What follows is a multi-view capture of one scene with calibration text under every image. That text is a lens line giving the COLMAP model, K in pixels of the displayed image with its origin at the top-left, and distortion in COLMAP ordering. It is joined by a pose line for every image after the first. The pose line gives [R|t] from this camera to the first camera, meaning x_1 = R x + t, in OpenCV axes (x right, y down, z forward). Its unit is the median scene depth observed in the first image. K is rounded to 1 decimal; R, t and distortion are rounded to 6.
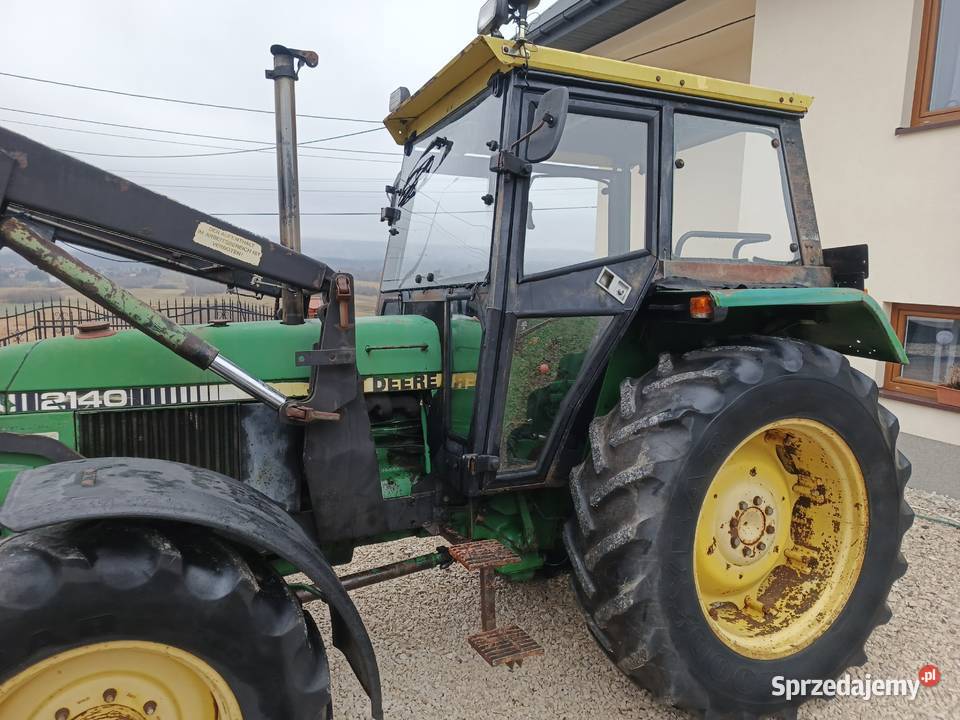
lens RADIAL K [[676.8, 0, 459.7], [0, 676.8, 349.8], [0, 0, 1]] dist [0.062998, -0.056579]
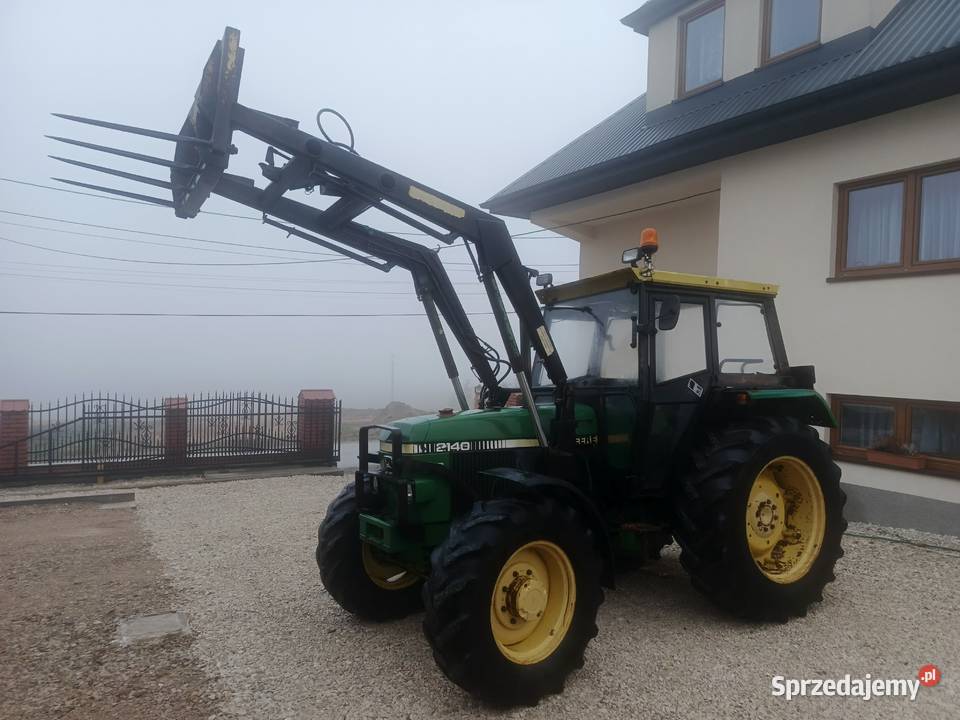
lens RADIAL K [[676.8, 0, 466.6], [0, 676.8, 364.9], [0, 0, 1]] dist [0.062998, -0.056579]
pose [[0.994476, -0.000637, 0.104961, -0.613937], [0.012051, 0.994063, -0.108141, 0.042230], [-0.104269, 0.108809, 0.988579, -0.848613]]
